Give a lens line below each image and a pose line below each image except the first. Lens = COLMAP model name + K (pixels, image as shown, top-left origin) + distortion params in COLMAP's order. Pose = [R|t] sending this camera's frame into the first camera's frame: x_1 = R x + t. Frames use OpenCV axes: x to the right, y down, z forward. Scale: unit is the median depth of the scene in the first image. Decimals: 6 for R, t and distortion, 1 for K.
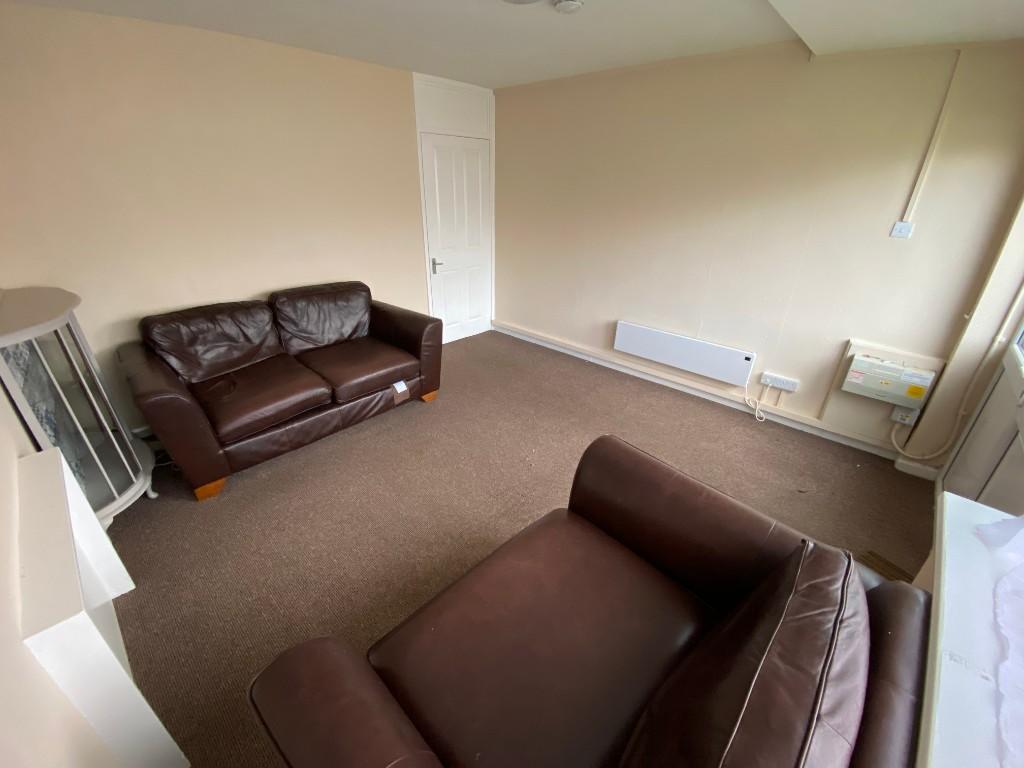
lens RADIAL K [[418.4, 0, 506.7], [0, 418.4, 385.9], [0, 0, 1]] dist [0.024533, -0.021057]
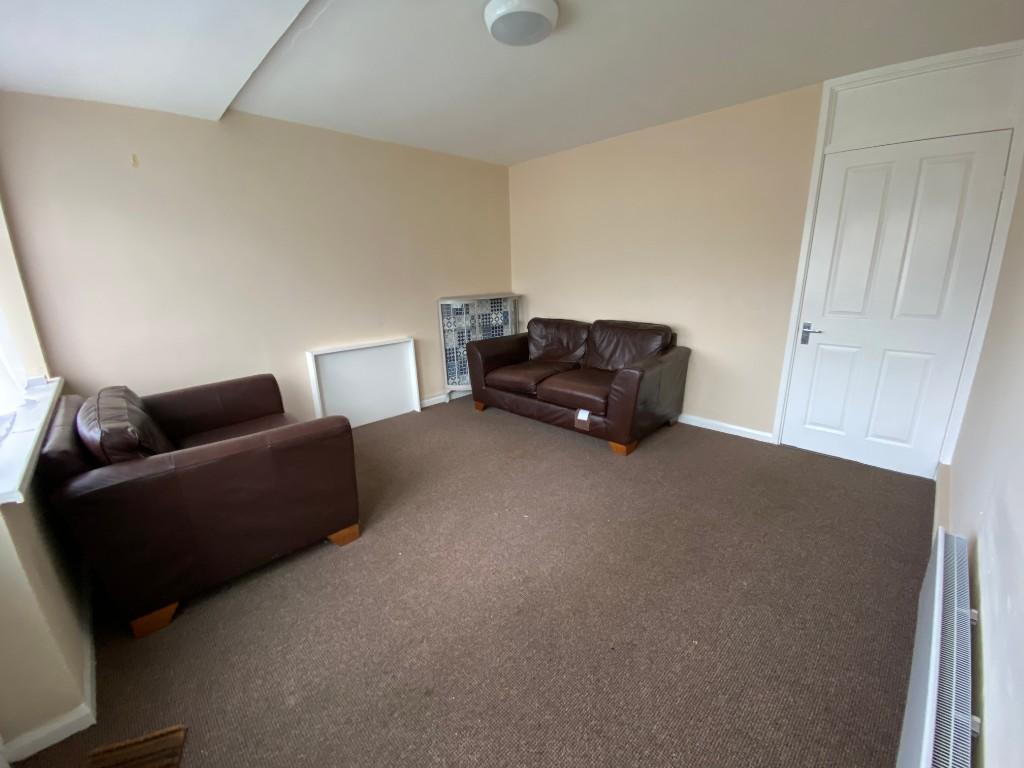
lens RADIAL K [[418.4, 0, 506.7], [0, 418.4, 385.9], [0, 0, 1]] dist [0.024533, -0.021057]
pose [[-0.047121, 0.255399, -0.965687, 0.738860], [-0.413411, 0.875090, 0.251611, -0.243713], [0.909325, 0.411081, 0.064350, 0.732217]]
